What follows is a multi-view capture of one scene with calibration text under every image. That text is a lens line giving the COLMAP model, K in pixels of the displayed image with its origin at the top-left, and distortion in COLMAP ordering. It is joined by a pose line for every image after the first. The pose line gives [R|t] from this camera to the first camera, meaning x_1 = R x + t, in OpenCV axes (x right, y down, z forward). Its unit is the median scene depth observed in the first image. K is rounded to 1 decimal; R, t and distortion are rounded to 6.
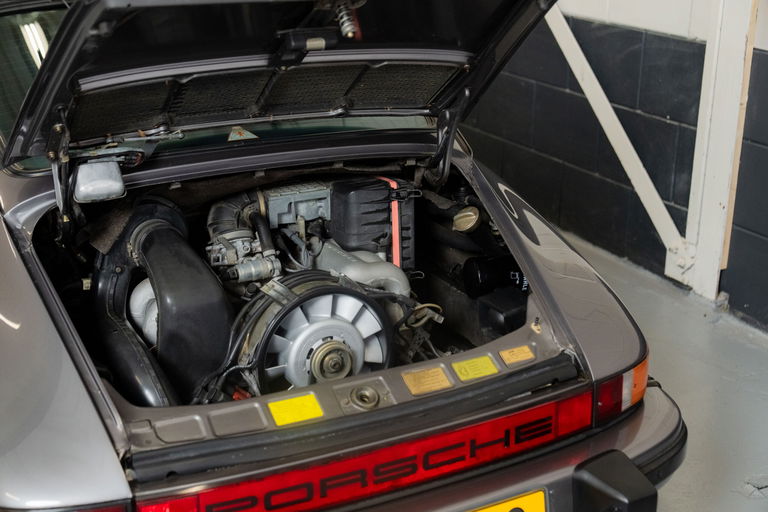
lens RADIAL K [[1113.4, 0, 382.7], [0, 1113.4, 252.2], [0, 0, 1]] dist [0.007117, 0.000000]
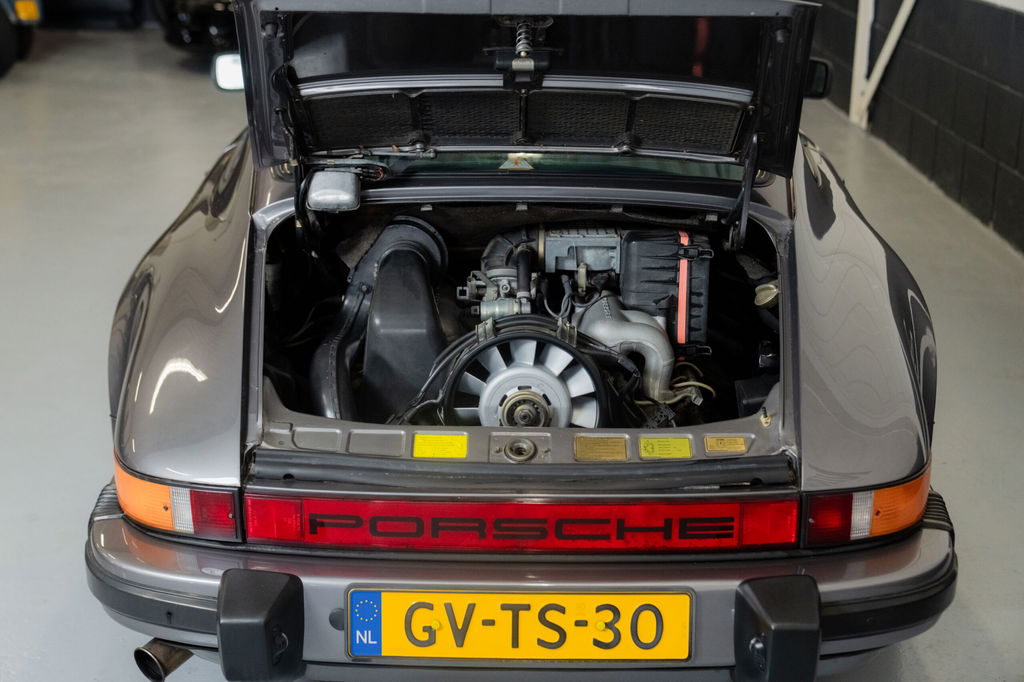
lens RADIAL K [[1484.6, 0, 510.8], [0, 1484.6, 340.7], [0, 0, 1]] dist [0.007117, 0.000000]
pose [[0.879790, 0.146193, -0.452325, 0.488058], [-0.156386, 0.987582, 0.015012, 0.022903], [0.448903, 0.057530, 0.891727, -0.093863]]
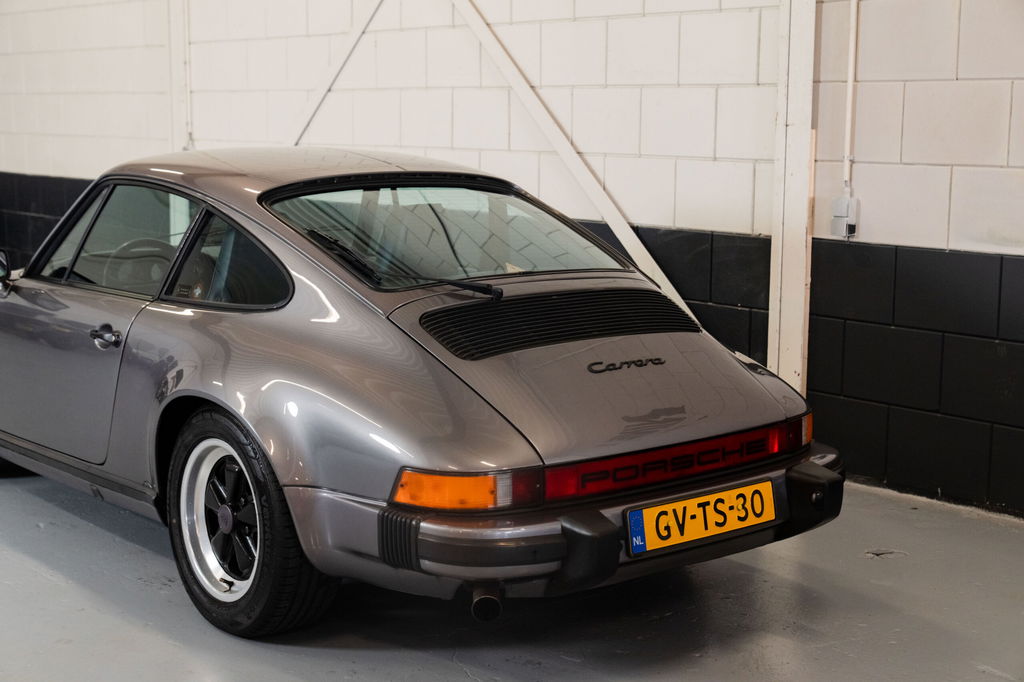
lens RADIAL K [[1544.3, 0, 512.4], [0, 1544.3, 338.4], [0, 0, 1]] dist [0.083344, 0.000000]
pose [[0.977452, -0.033288, 0.208517, -0.587730], [0.072620, 0.980254, -0.183925, 0.363957], [-0.198277, 0.194920, 0.960569, -0.909537]]
